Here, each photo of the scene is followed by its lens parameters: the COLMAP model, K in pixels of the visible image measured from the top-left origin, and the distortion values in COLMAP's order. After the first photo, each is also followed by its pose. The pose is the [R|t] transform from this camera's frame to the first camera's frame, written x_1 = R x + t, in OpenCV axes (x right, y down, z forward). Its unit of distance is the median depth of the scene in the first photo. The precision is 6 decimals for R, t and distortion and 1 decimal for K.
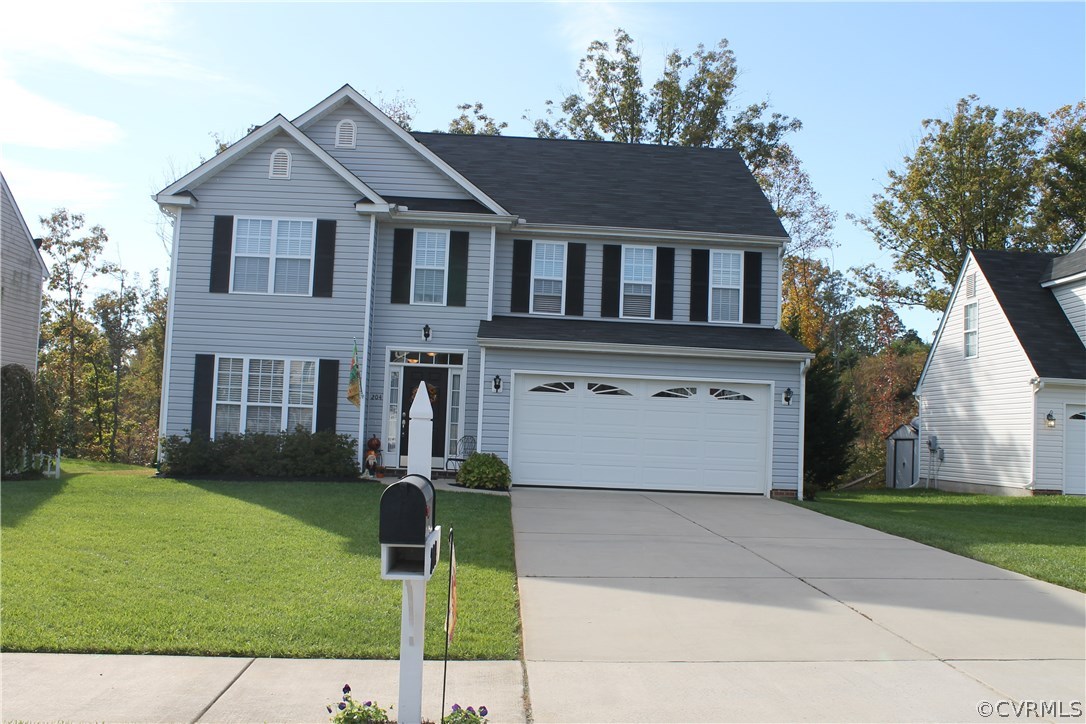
lens RADIAL K [[991.8, 0, 543.0], [0, 991.8, 362.0], [0, 0, 1]] dist [-0.135637, 0.001301]
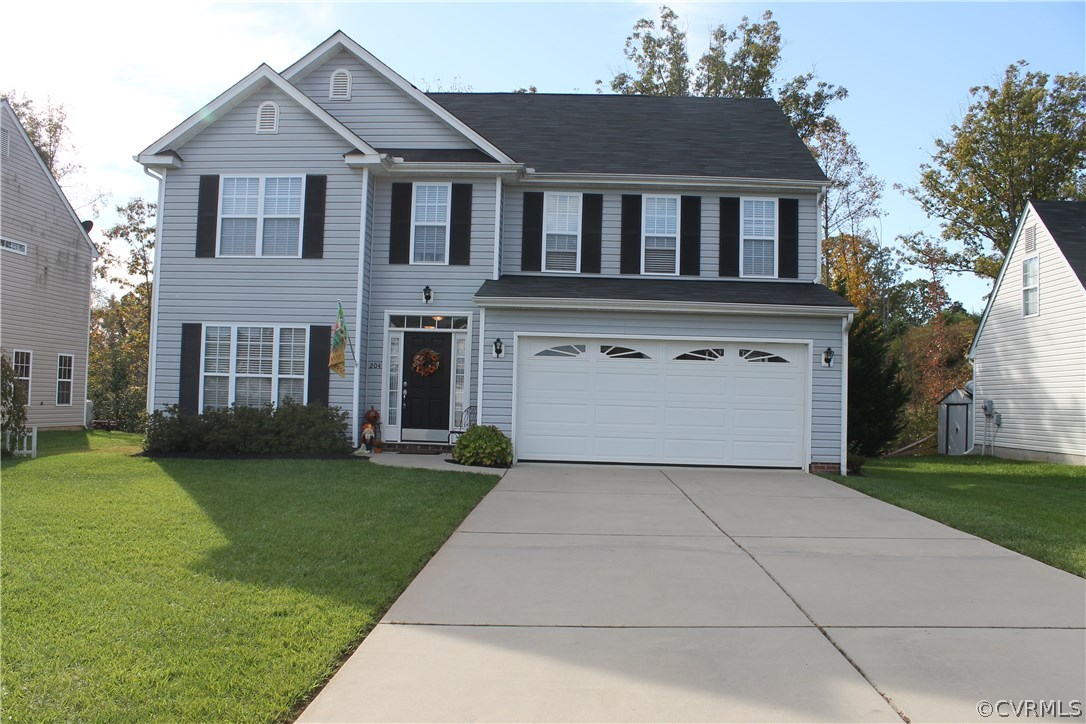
lens RADIAL K [[894.2, 0, 543.0], [0, 894.2, 362.0], [0, 0, 1]] dist [-0.159840, 0.114463]
pose [[0.996350, -0.016381, -0.083781, 0.053231], [0.018612, 0.999491, 0.025918, 0.012418], [0.083314, -0.027383, 0.996147, 0.169870]]
